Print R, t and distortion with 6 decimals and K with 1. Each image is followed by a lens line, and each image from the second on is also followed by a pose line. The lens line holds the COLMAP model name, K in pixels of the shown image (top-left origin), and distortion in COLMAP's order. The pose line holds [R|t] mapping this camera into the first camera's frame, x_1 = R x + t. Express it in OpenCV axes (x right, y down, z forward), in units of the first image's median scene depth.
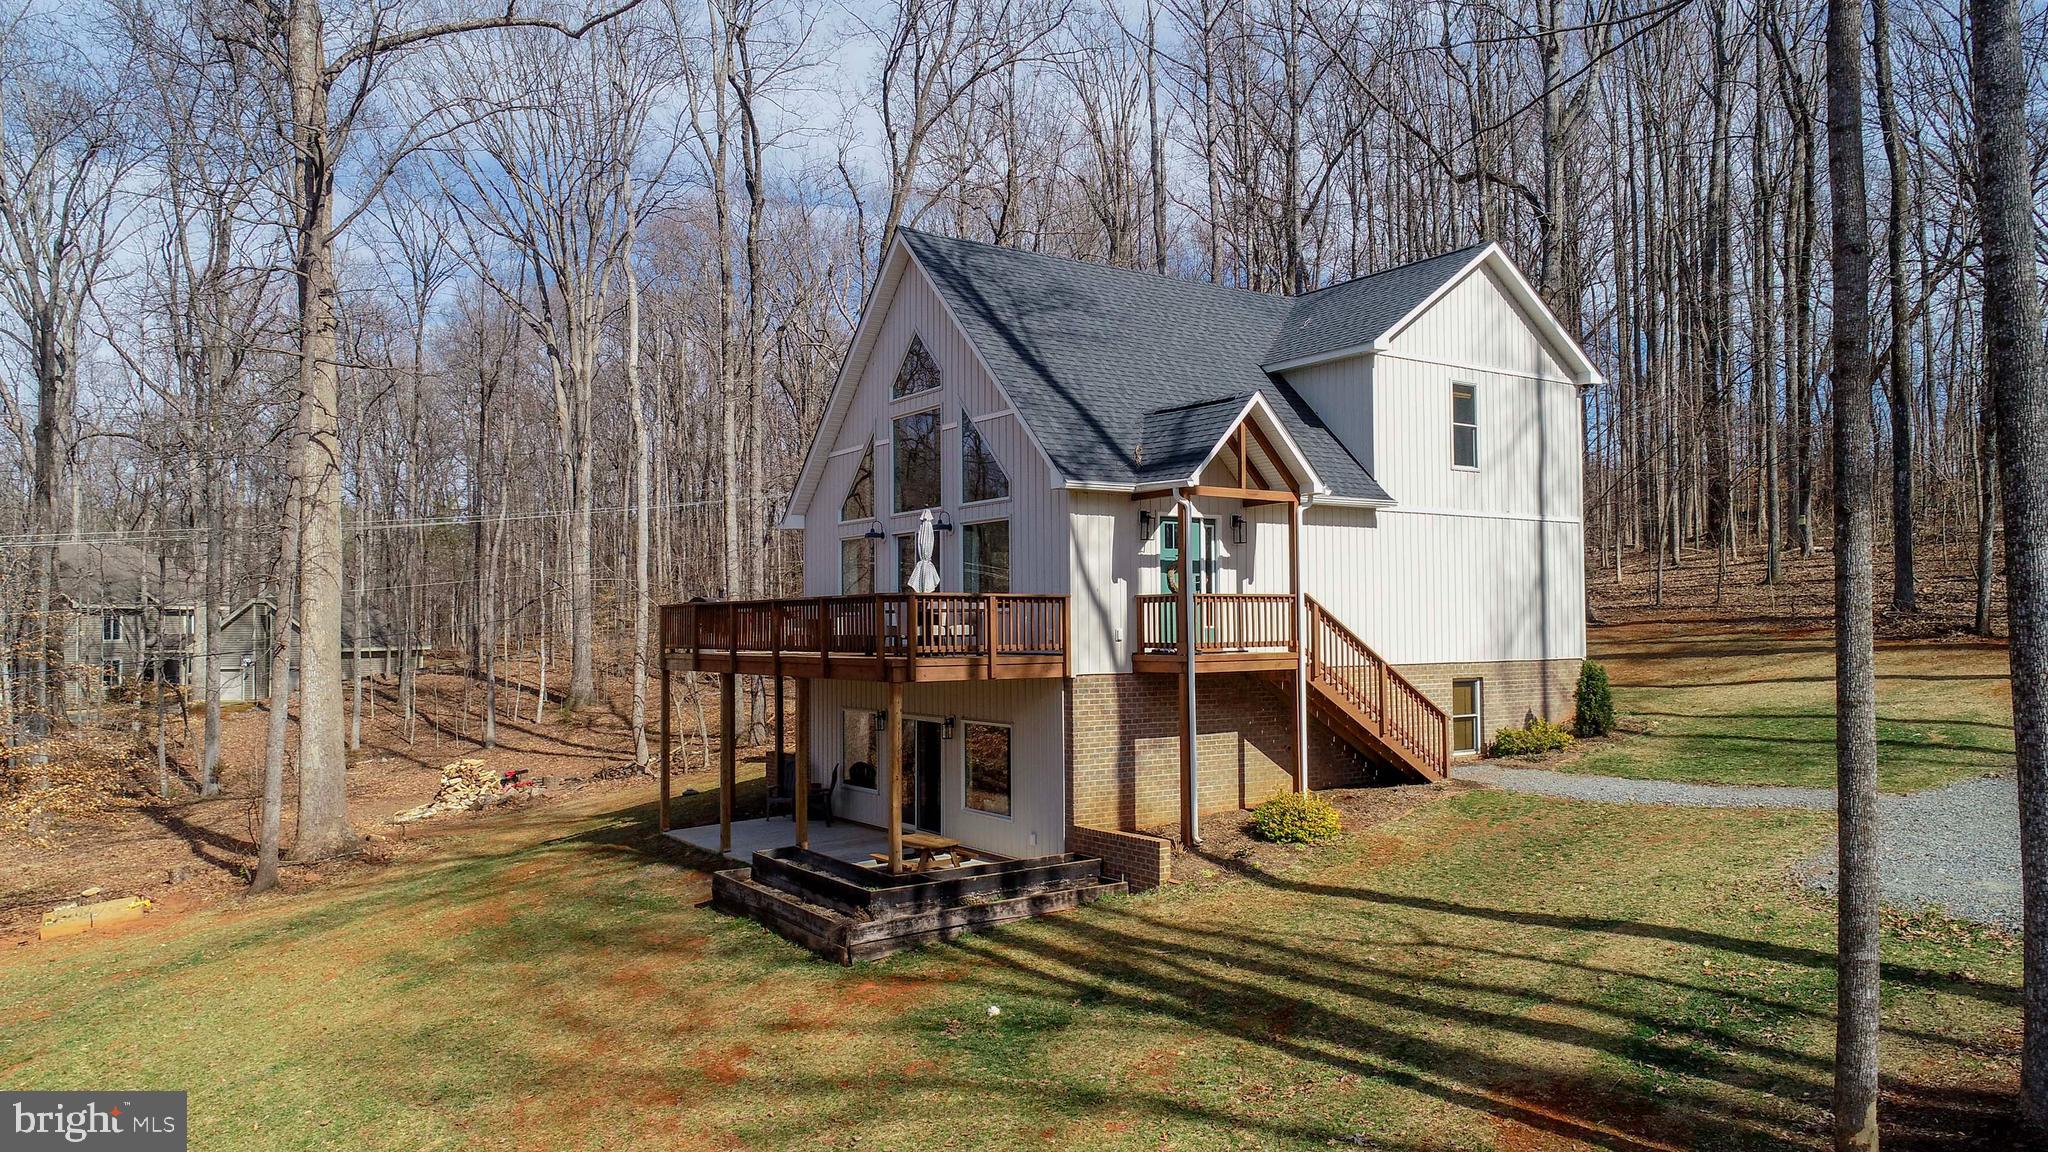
lens RADIAL K [[1365.1, 0, 1024.0], [0, 1365.1, 576.0], [0, 0, 1]] dist [0.002170, 0.006016]
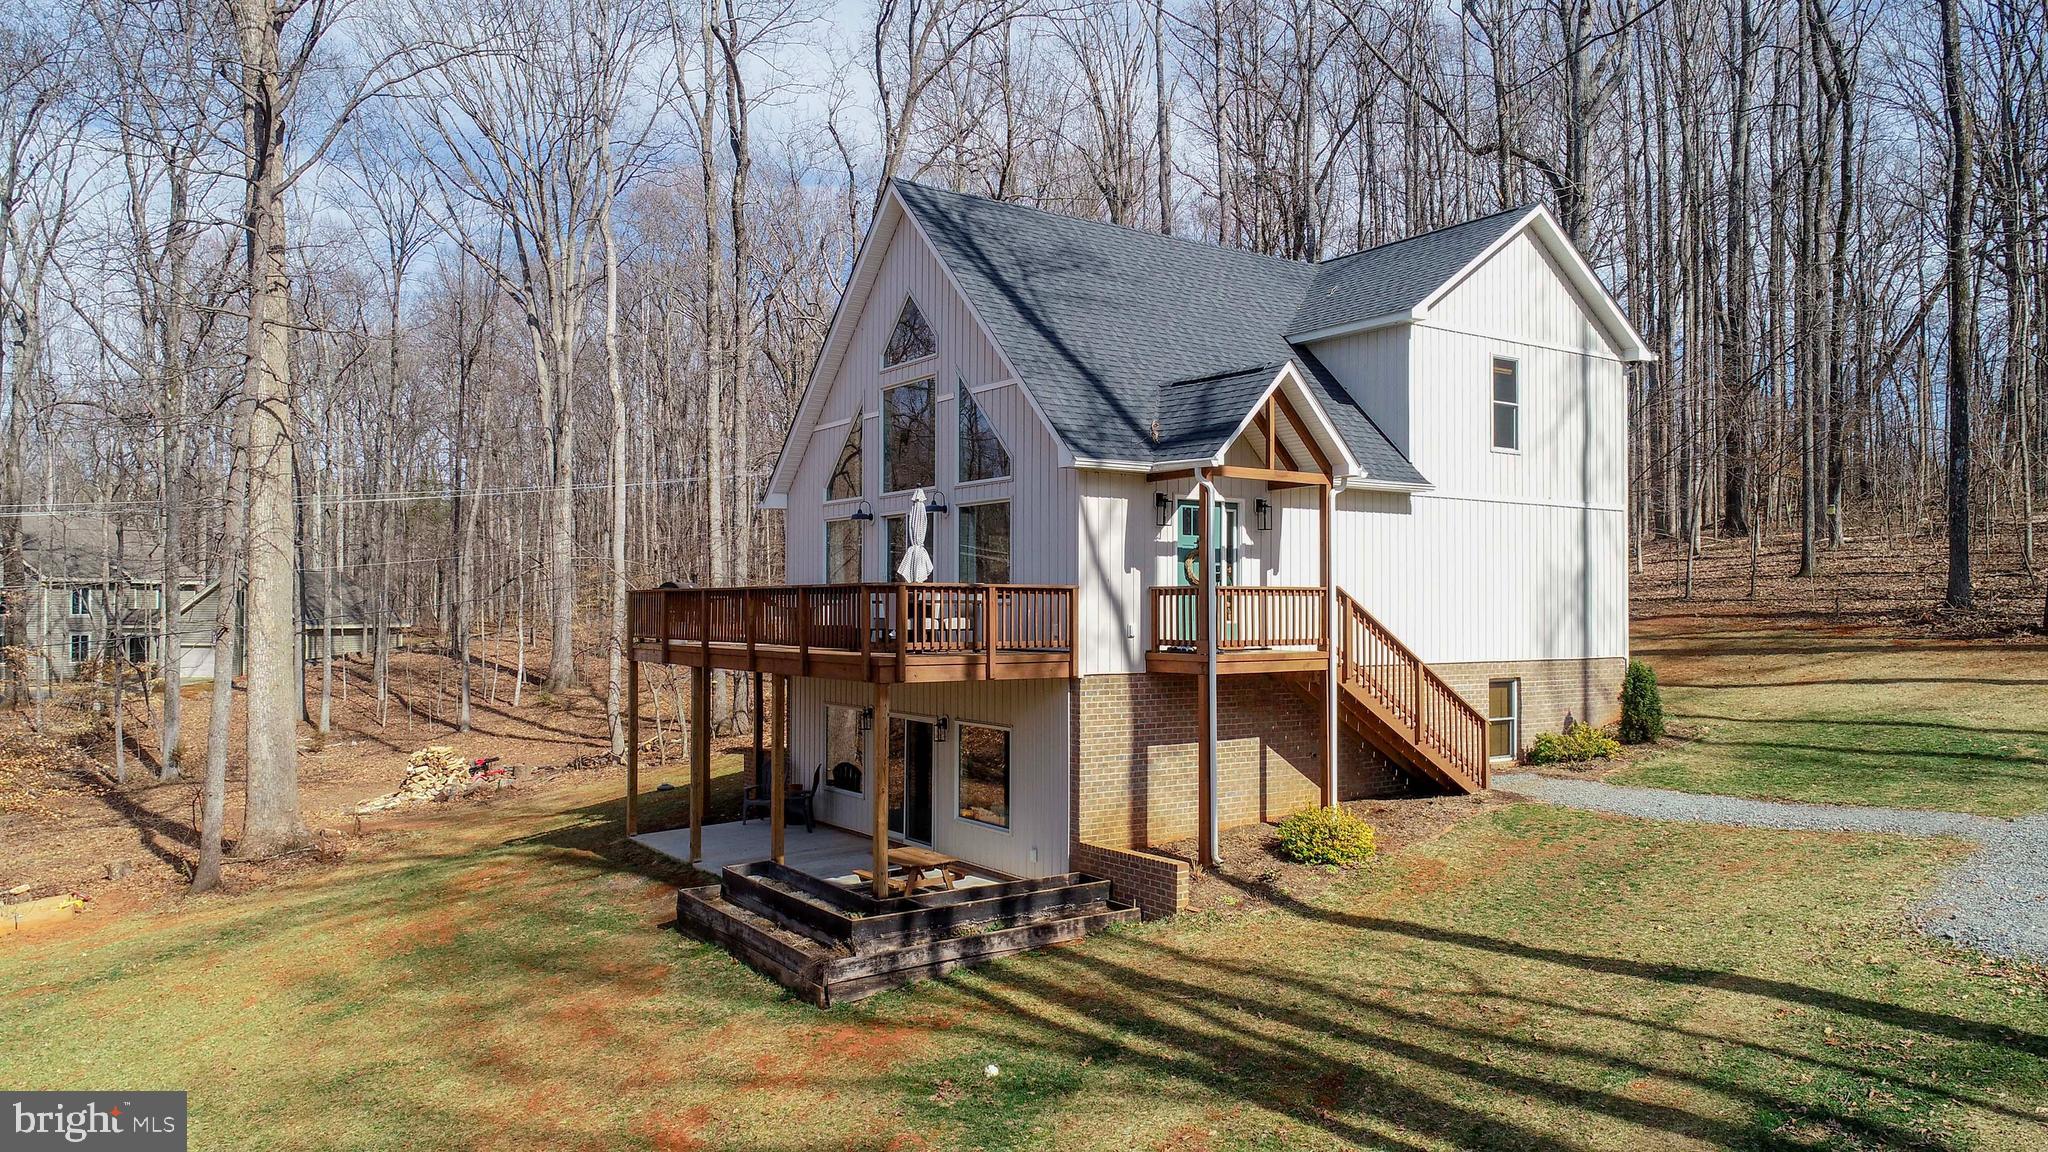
lens RADIAL K [[1365.1, 0, 1024.0], [0, 1365.1, 576.0], [0, 0, 1]] dist [0.002170, 0.006016]
pose [[0.999932, 0.010010, 0.006022, -0.006425], [-0.010095, 0.999848, 0.014200, -0.004430], [-0.005878, -0.014260, 0.999881, 0.089874]]
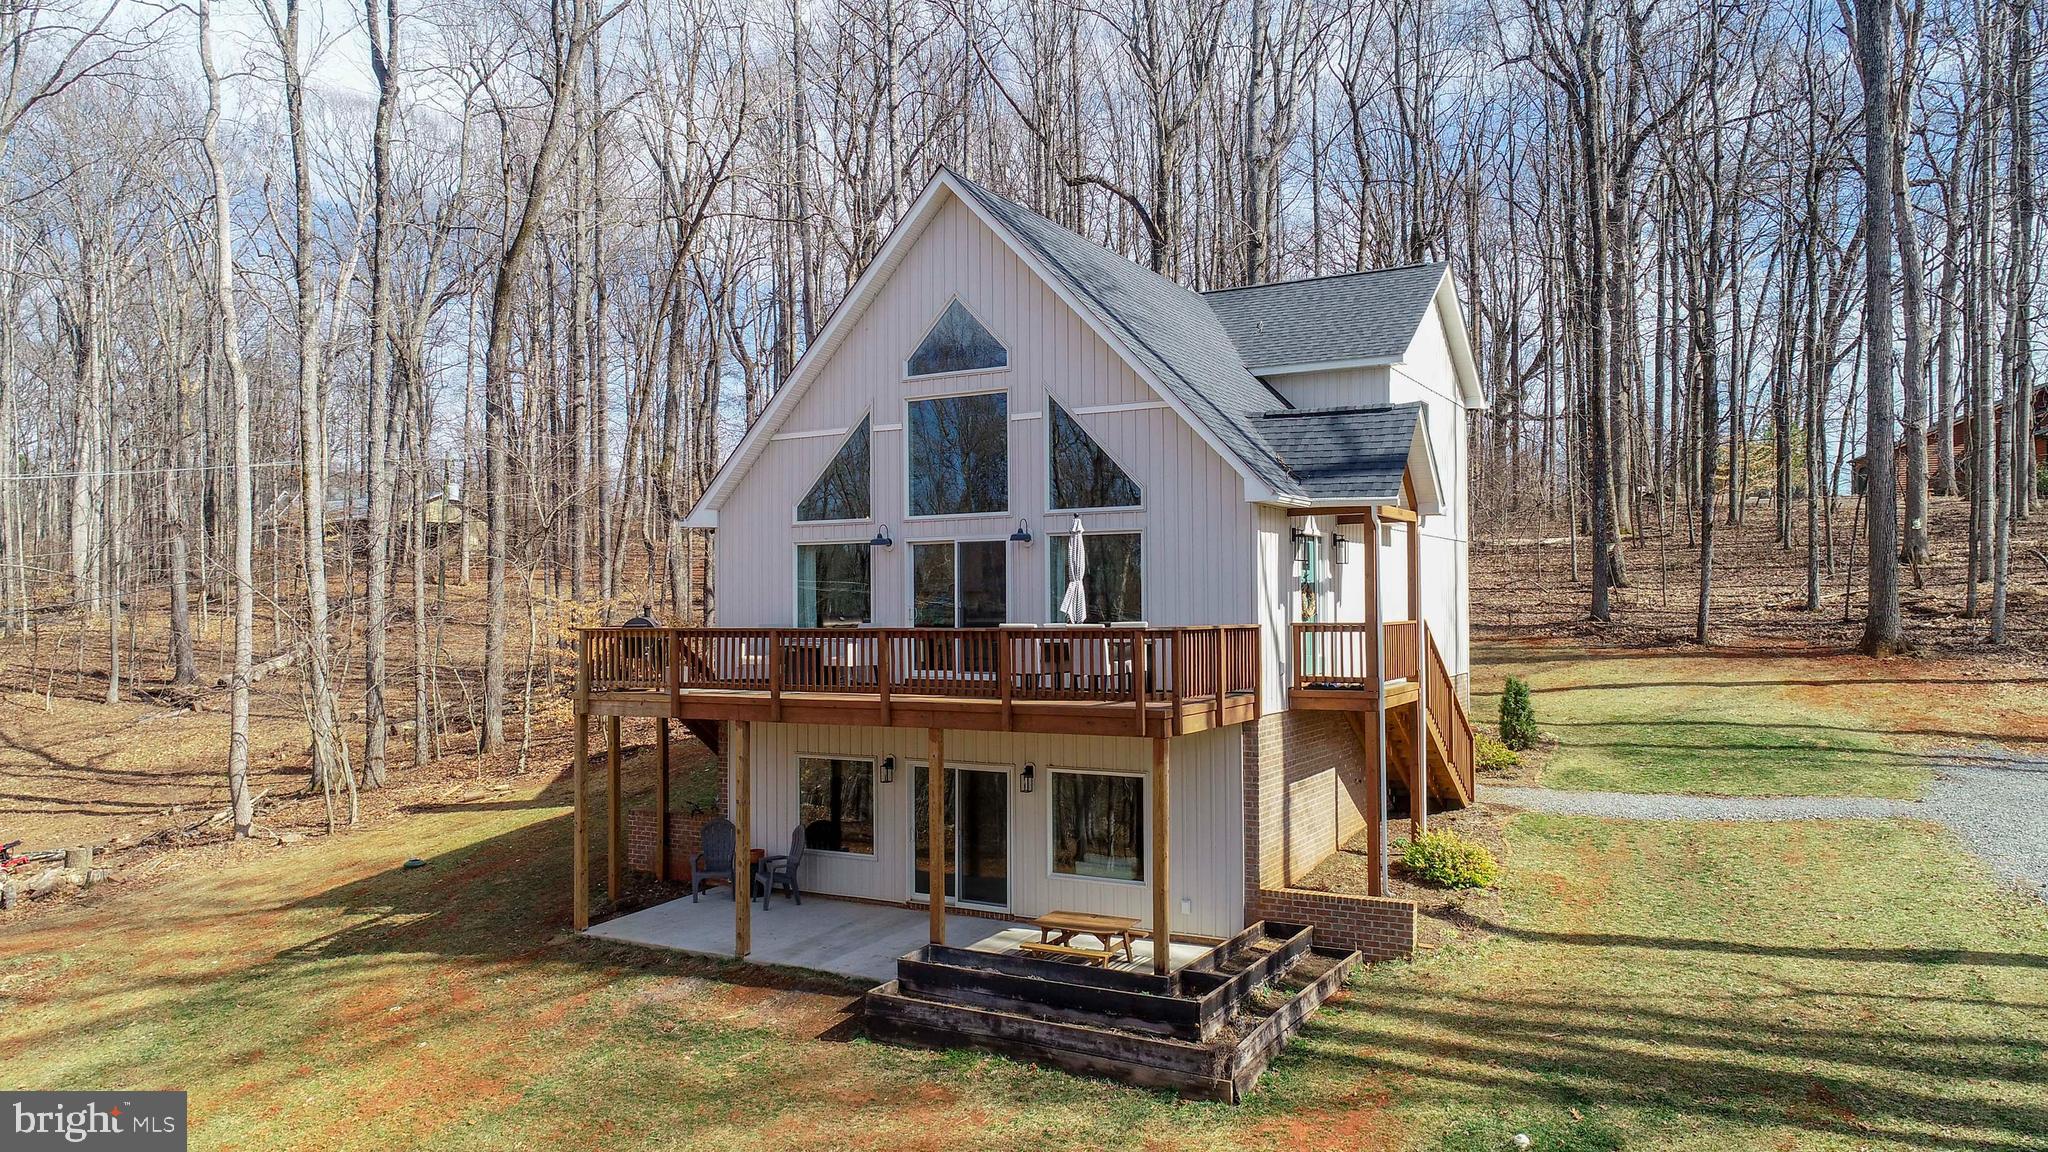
lens RADIAL K [[1395.5, 0, 1024.0], [0, 1395.5, 576.0], [0, 0, 1]] dist [0.004654, 0.005068]
pose [[0.895787, 0.011087, 0.444345, -0.435013], [-0.016172, 0.999840, 0.007654, -0.018627], [-0.444189, -0.014043, 0.895823, 0.237836]]
